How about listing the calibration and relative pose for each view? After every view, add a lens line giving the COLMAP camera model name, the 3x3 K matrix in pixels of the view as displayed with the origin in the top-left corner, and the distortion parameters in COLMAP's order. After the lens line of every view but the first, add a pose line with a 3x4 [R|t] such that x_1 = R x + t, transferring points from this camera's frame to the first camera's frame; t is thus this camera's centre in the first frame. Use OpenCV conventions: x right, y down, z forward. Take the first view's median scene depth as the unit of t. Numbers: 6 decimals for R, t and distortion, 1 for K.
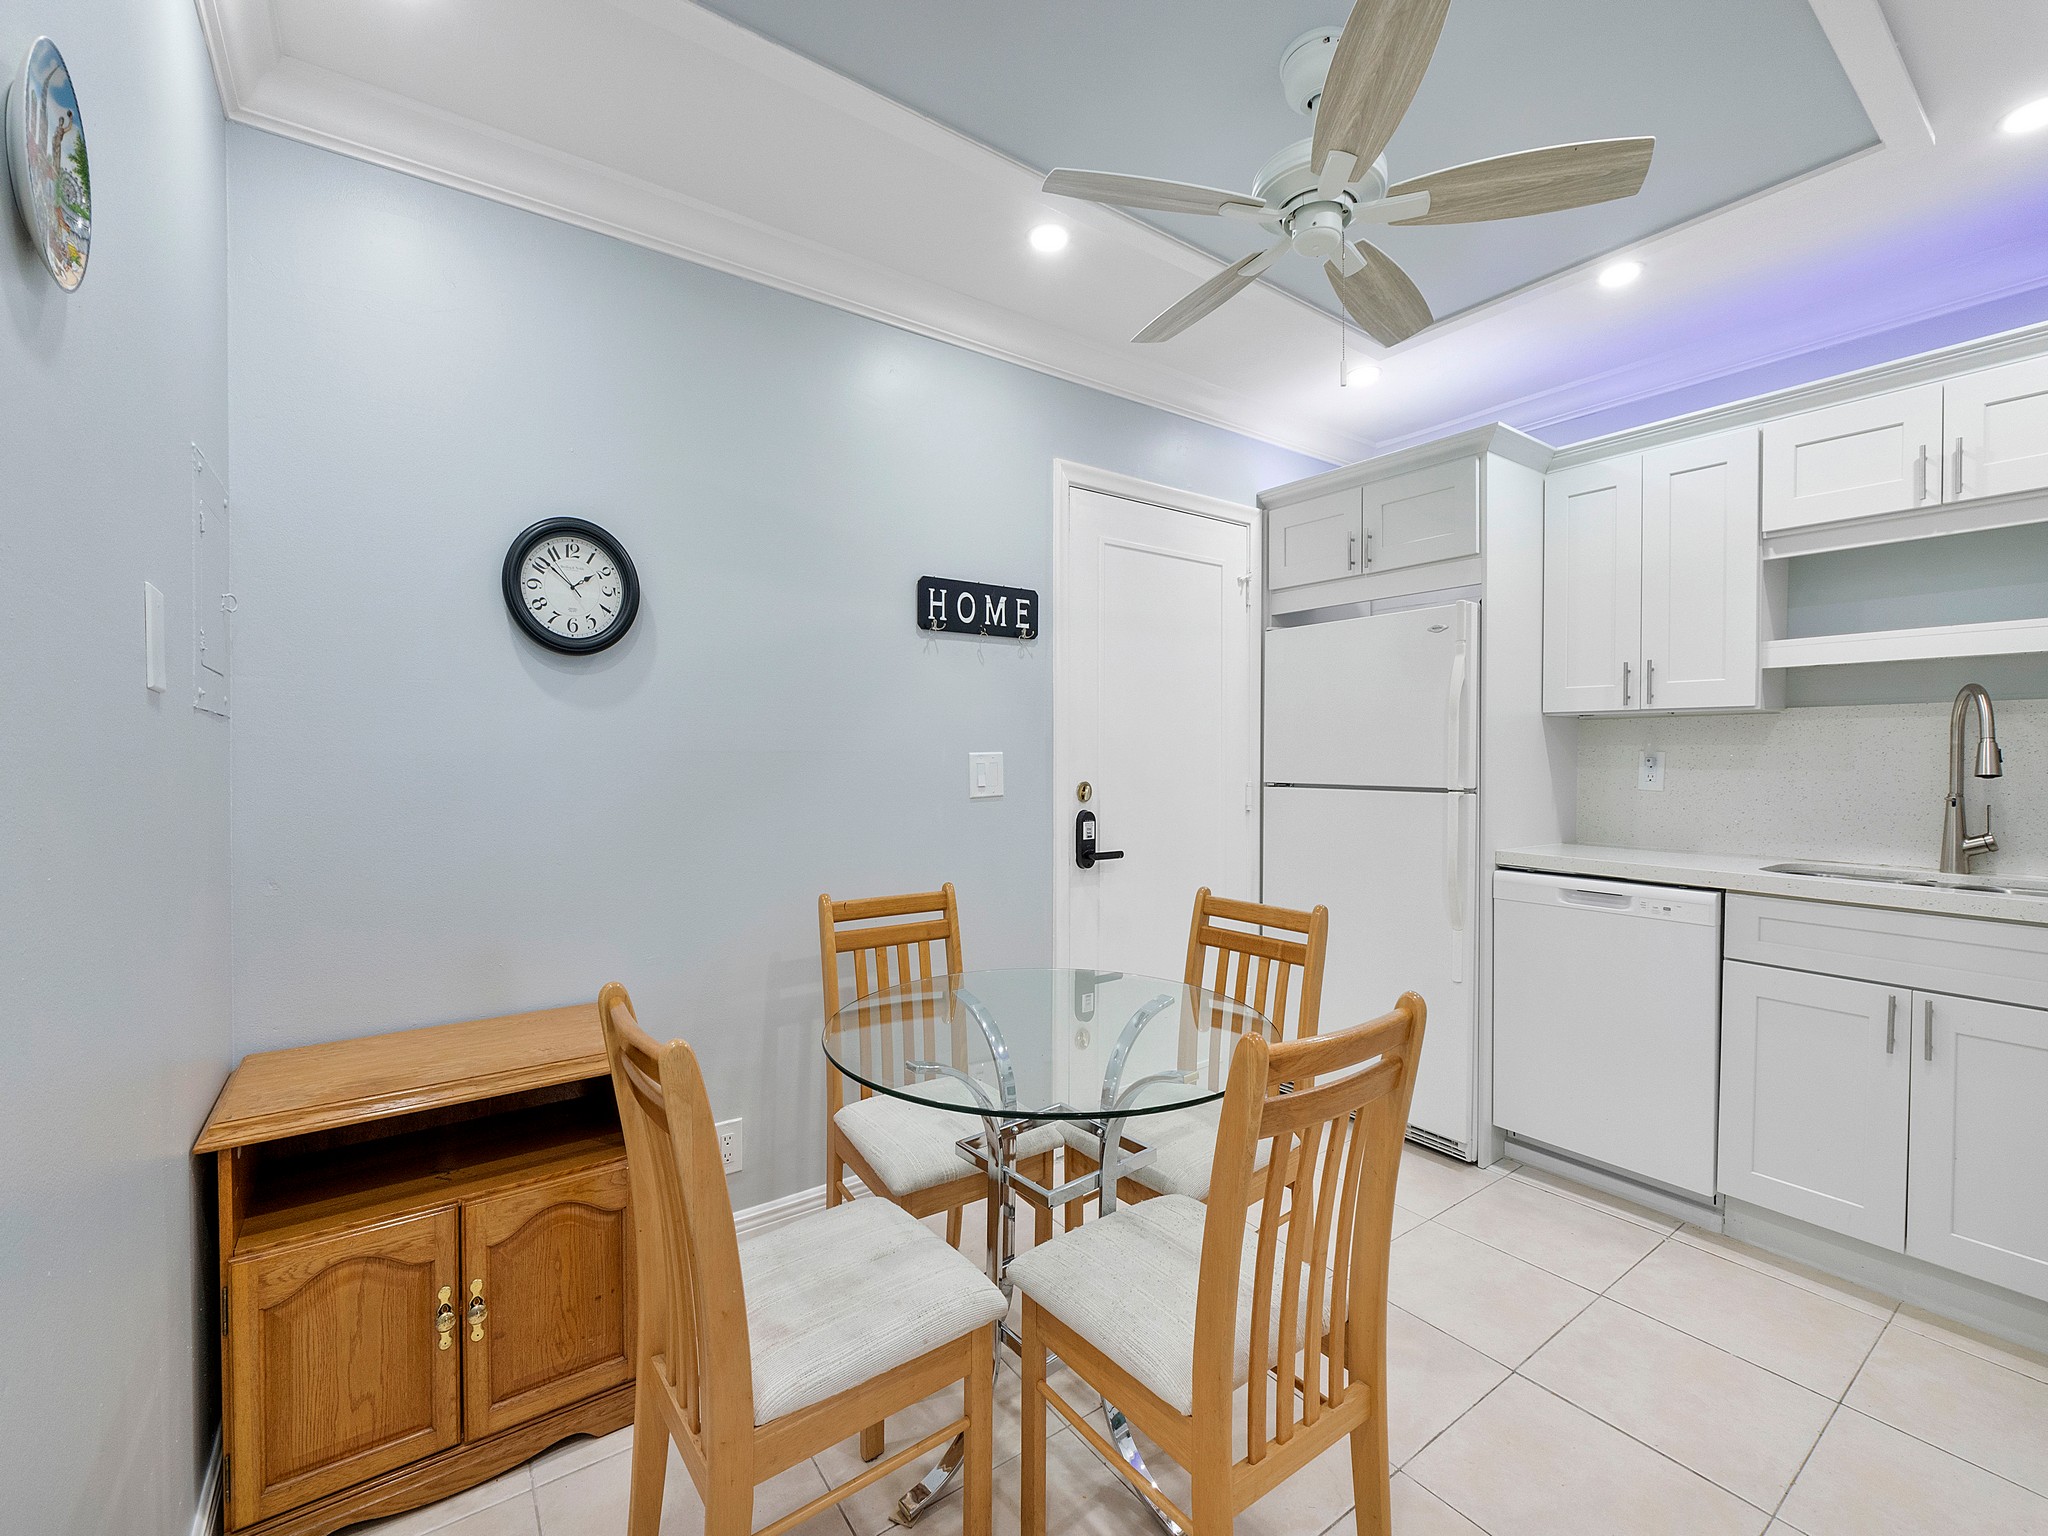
lens RADIAL K [[865.0, 0, 1022.9], [0, 865.0, 757.8], [0, 0, 1]] dist [-0.006700, -0.000763]
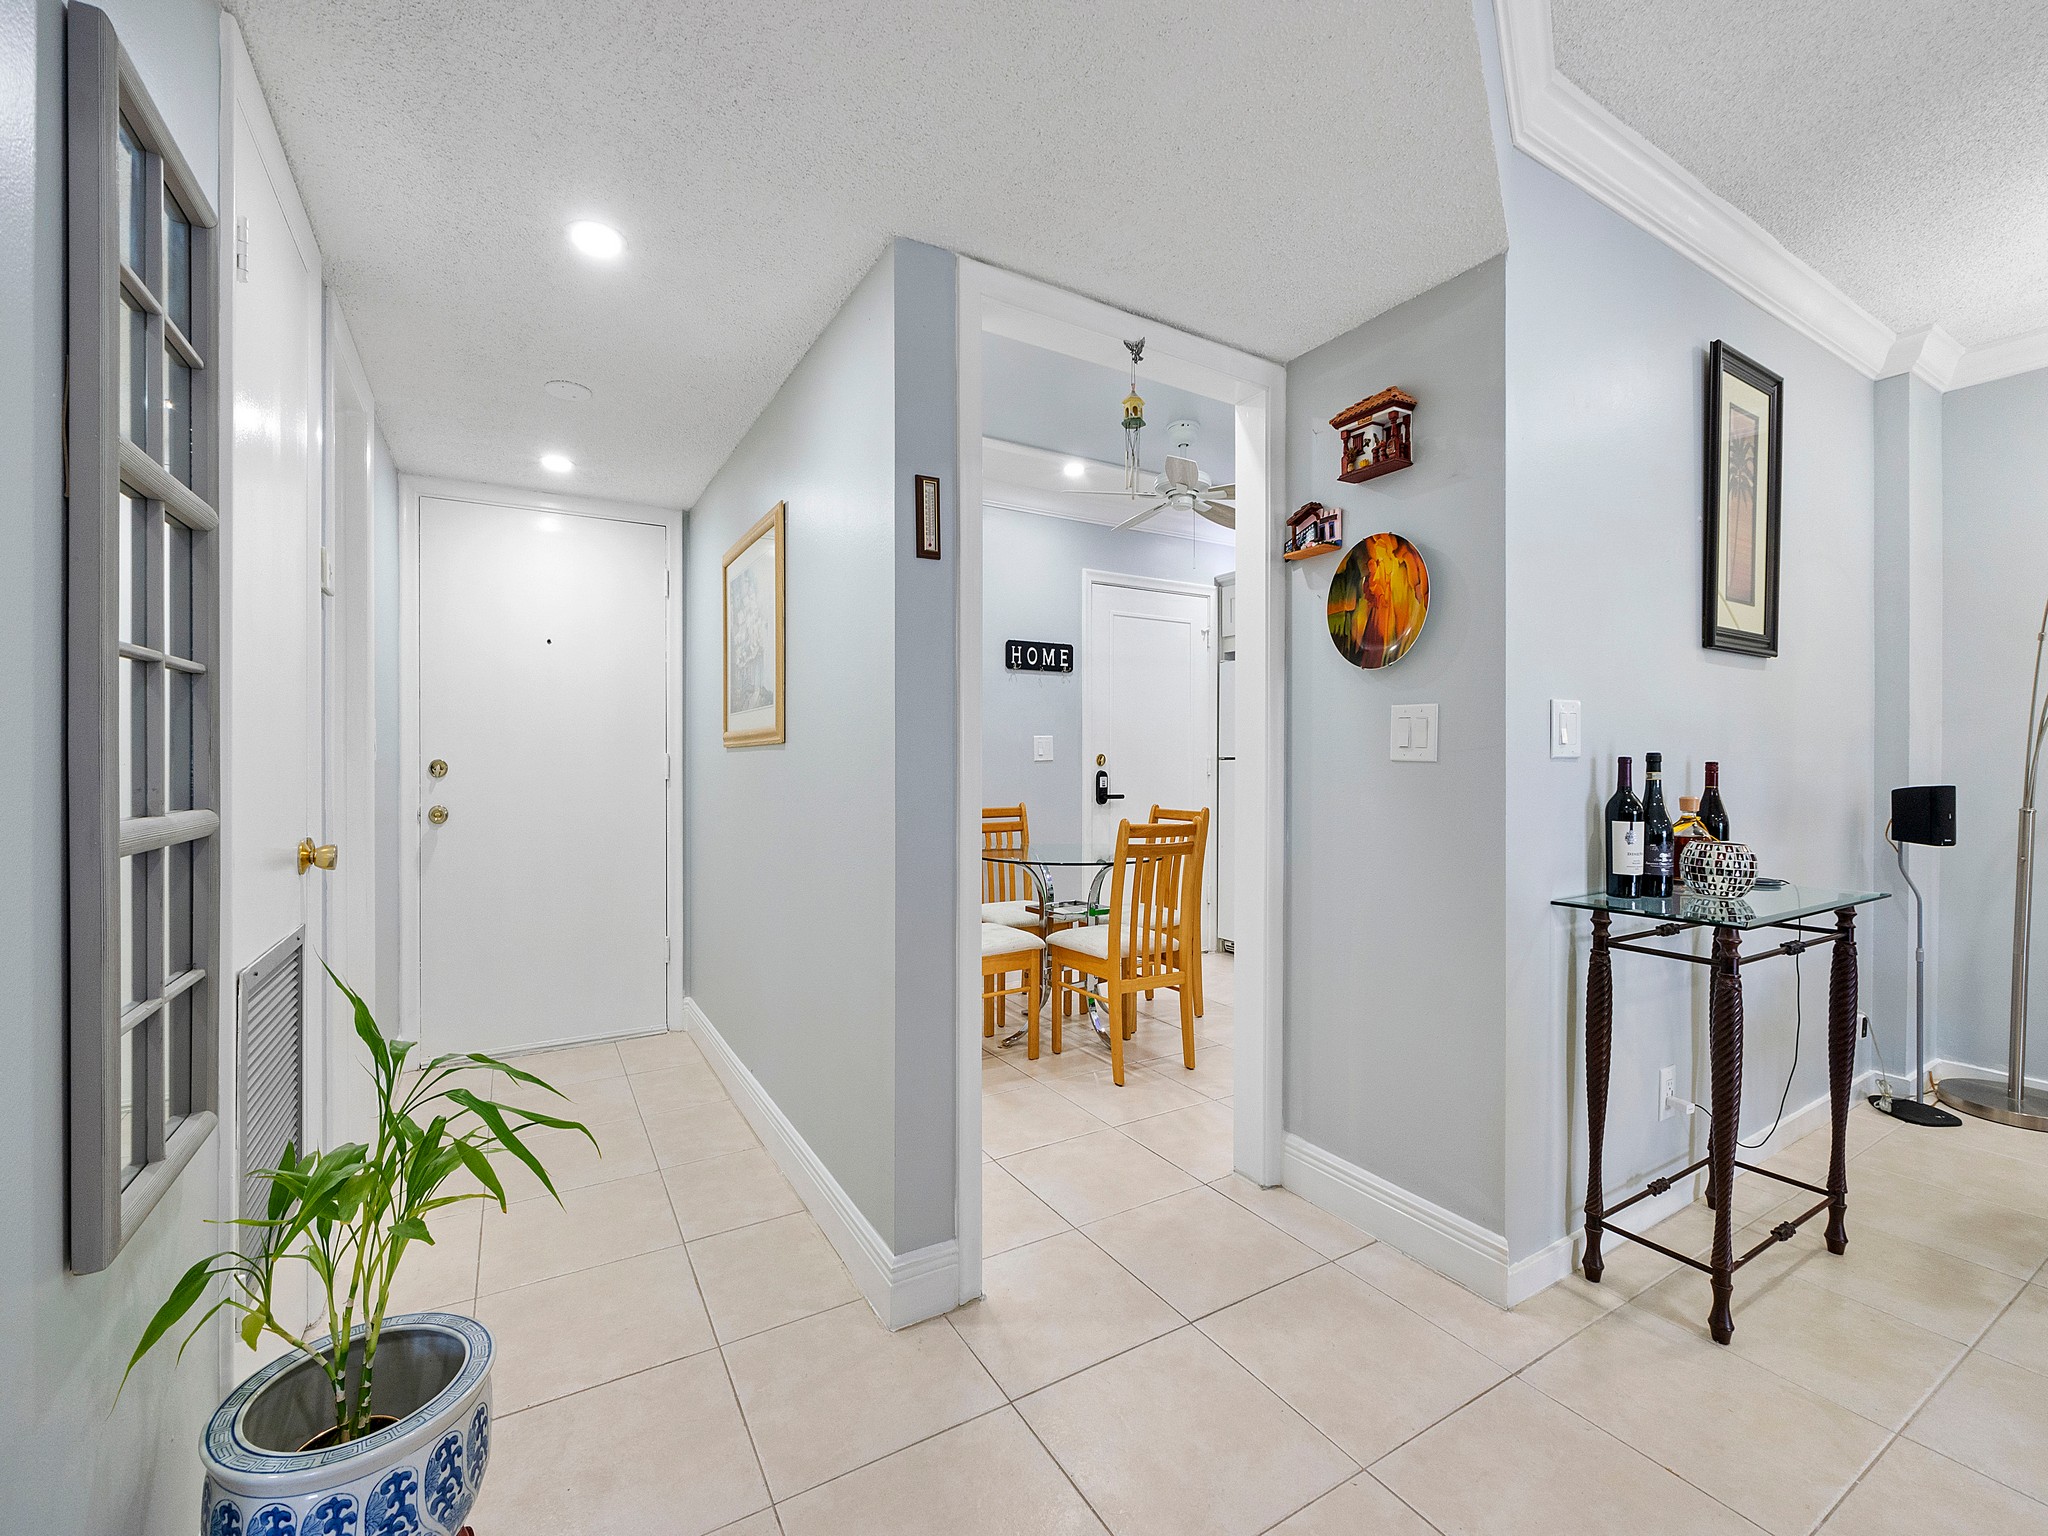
lens RADIAL K [[865.0, 0, 1024.2], [0, 865.0, 761.6], [0, 0, 1]] dist [-0.006700, -0.000763]
pose [[0.996397, -0.000340, -0.084810, 0.070941], [-0.000220, 0.999978, -0.006589, 0.059424], [0.084811, 0.006584, 0.996375, -0.799881]]
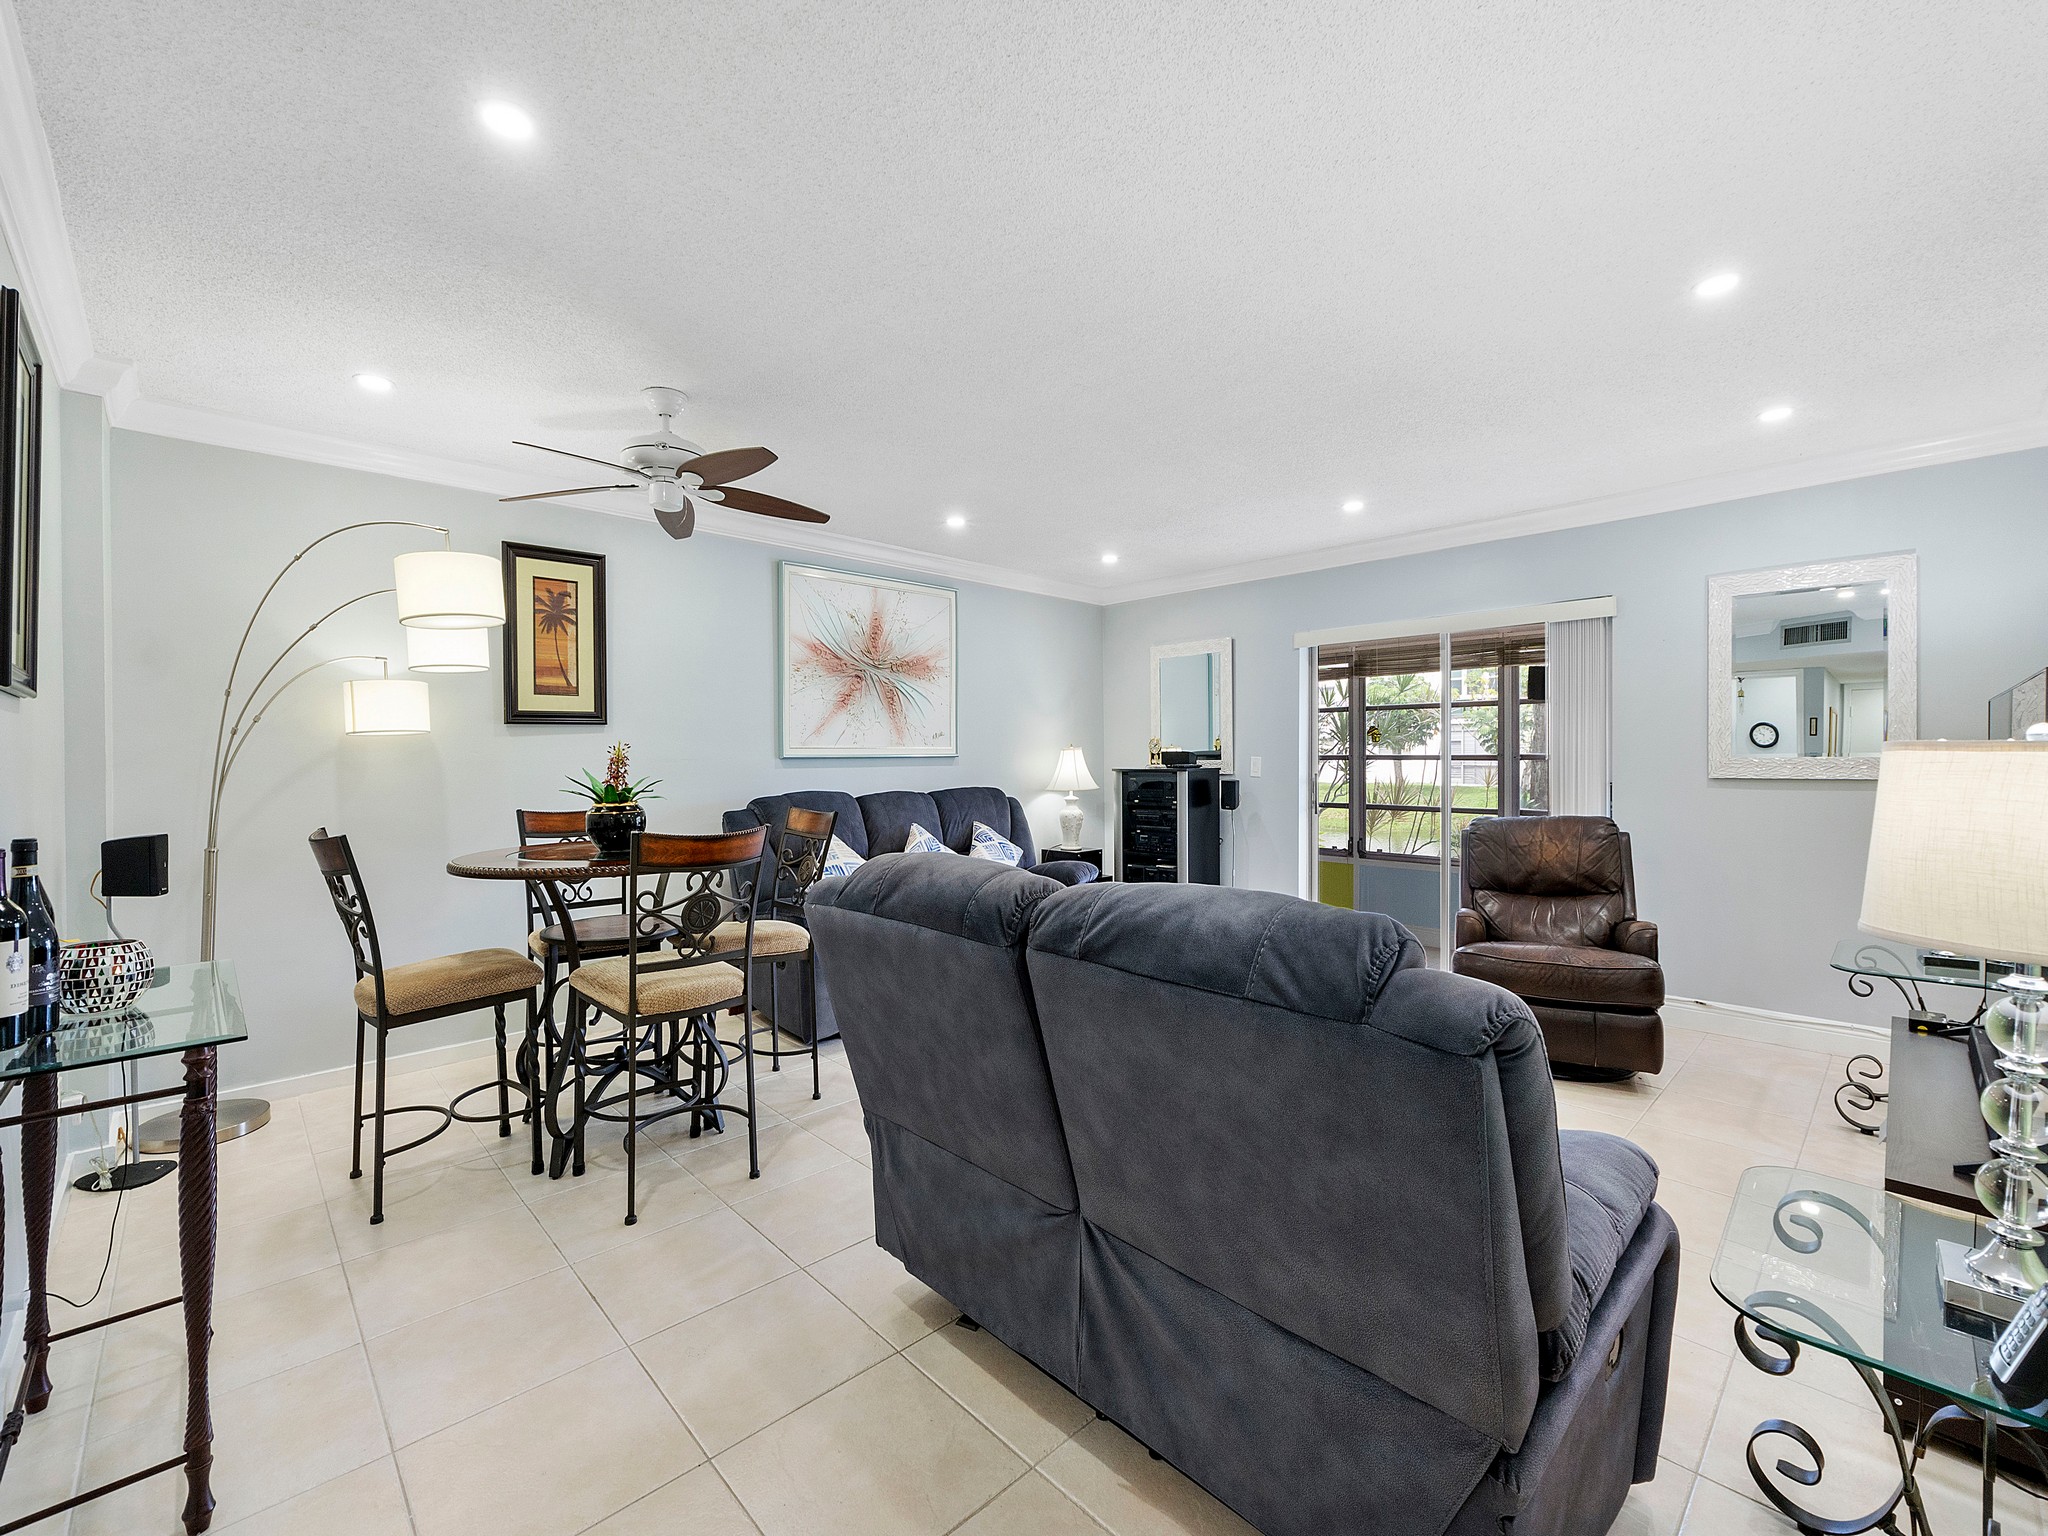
lens RADIAL K [[865.0, 0, 1025.3], [0, 865.0, 765.7], [0, 0, 1]] dist [-0.006700, -0.000763]
pose [[-0.144101, -0.006995, 0.989538, -0.084061], [0.012607, 0.999881, 0.008904, 0.000644], [-0.989483, 0.013759, -0.143996, -0.548778]]
